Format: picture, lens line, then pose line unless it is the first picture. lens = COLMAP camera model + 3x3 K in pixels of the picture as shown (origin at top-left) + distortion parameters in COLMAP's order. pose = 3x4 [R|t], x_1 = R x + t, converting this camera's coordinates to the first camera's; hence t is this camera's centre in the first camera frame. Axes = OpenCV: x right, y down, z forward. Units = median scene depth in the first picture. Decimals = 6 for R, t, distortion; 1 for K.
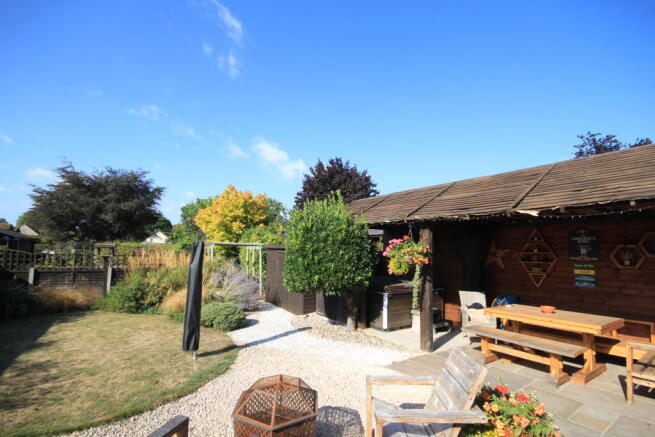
lens RADIAL K [[298.7, 0, 327.5], [0, 298.7, 218.5], [0, 0, 1]] dist [0.001389, -0.005595]
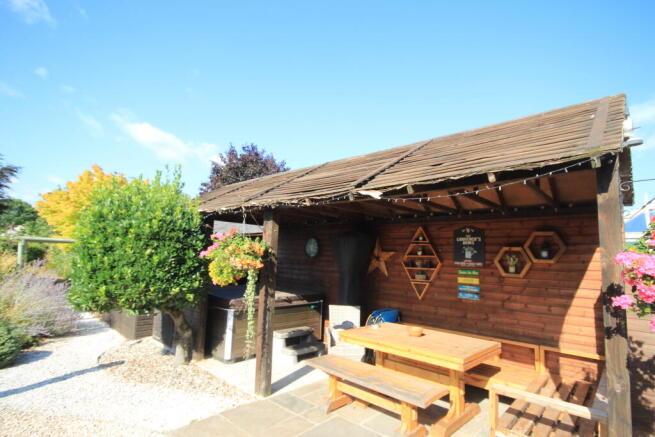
lens RADIAL K [[326.5, 0, 327.5], [0, 326.5, 218.5], [0, 0, 1]] dist [0.014555, 0.000197]
pose [[0.978684, 0.036188, 0.202158, 0.285469], [-0.035659, 0.999344, -0.006258, 0.029092], [-0.202252, -0.001084, 0.979333, 0.198040]]
